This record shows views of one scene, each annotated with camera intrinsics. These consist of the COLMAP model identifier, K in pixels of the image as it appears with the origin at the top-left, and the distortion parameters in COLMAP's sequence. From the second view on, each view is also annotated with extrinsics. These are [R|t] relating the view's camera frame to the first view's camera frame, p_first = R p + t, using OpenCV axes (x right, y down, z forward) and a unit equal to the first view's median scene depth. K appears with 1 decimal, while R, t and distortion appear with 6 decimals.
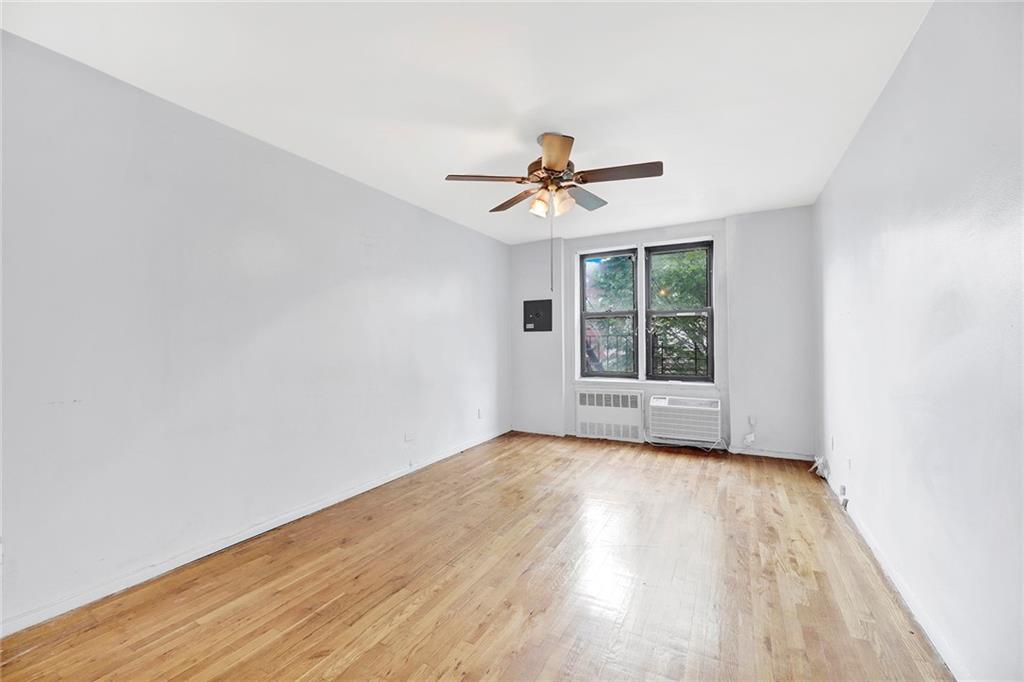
lens RADIAL K [[414.2, 0, 507.6], [0, 414.2, 342.5], [0, 0, 1]] dist [-0.006096, -0.000580]
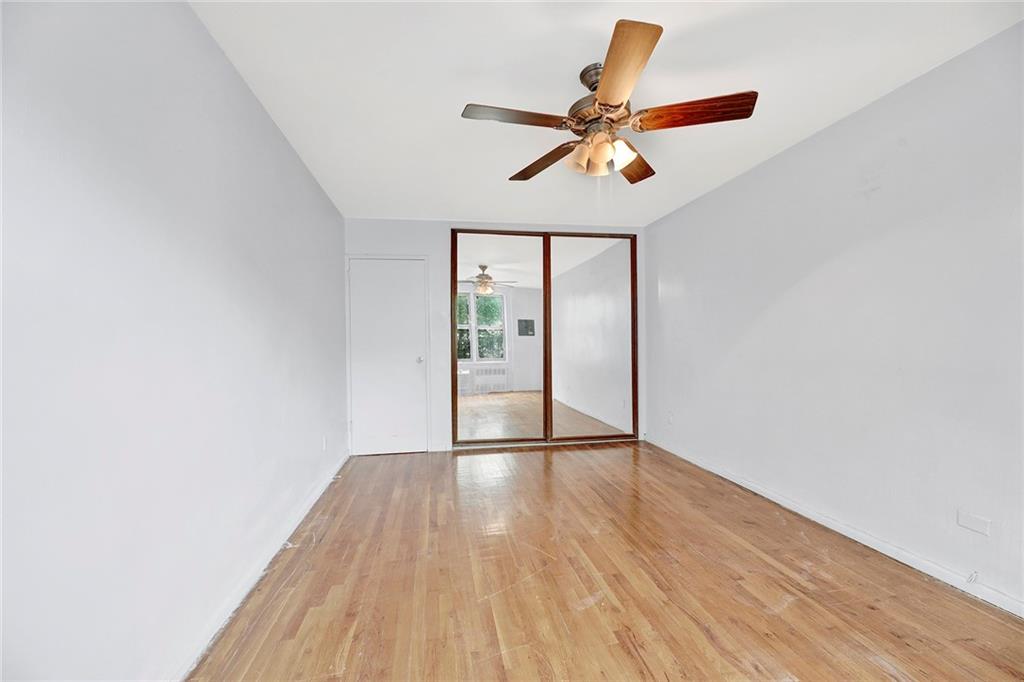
lens RADIAL K [[414.2, 0, 507.6], [0, 414.2, 342.5], [0, 0, 1]] dist [-0.006096, -0.000580]
pose [[-0.784985, 0.021147, -0.619154, 0.859209], [0.020215, 0.999759, 0.008518, -0.005673], [0.619185, -0.005830, -0.785223, 1.791104]]
